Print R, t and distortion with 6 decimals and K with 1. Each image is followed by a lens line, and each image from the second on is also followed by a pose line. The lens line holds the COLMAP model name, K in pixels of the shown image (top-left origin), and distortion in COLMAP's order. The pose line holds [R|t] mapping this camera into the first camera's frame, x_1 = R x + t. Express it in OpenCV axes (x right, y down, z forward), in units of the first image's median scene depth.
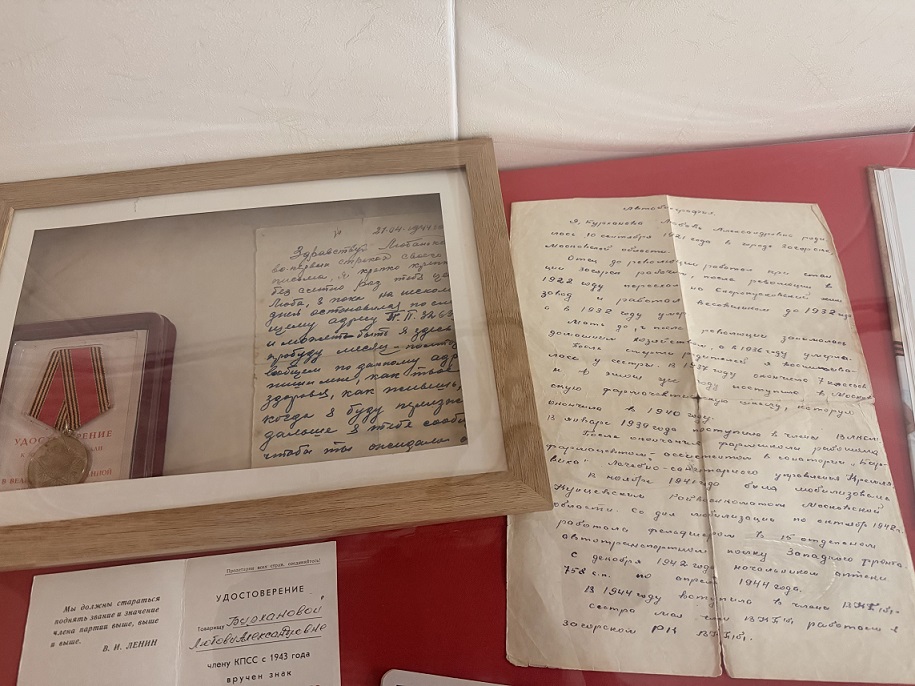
lens RADIAL K [[631.4, 0, 457.4], [0, 631.4, 345.7], [0, 0, 1]] dist [-0.000160, -0.007447]
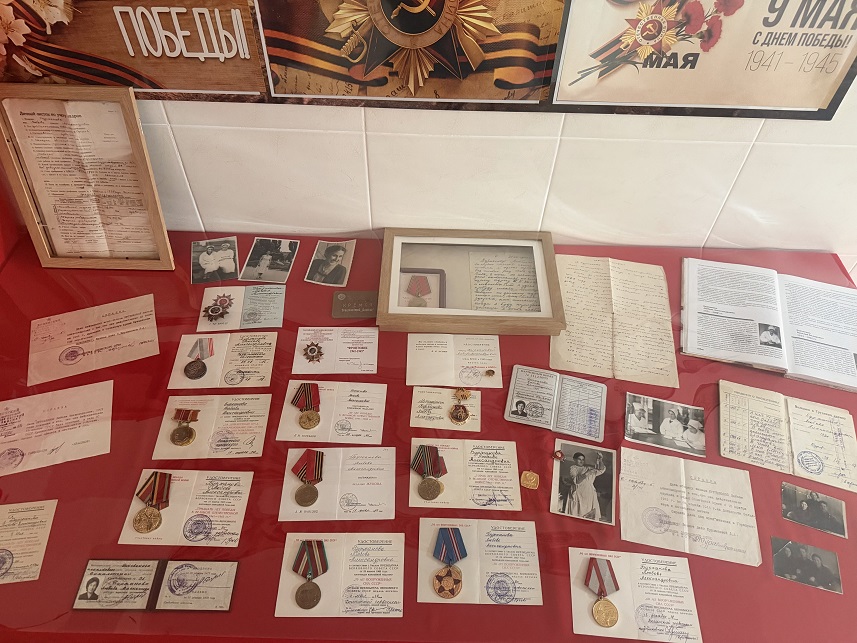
lens RADIAL K [[591.3, 0, 426.3], [0, 591.3, 320.7], [0, 0, 1]] dist [-0.000160, -0.007447]
pose [[0.991756, 0.112075, -0.062120, -0.339407], [-0.124251, 0.959617, -0.252383, 0.942430], [0.031325, 0.258021, 0.965631, -1.785710]]
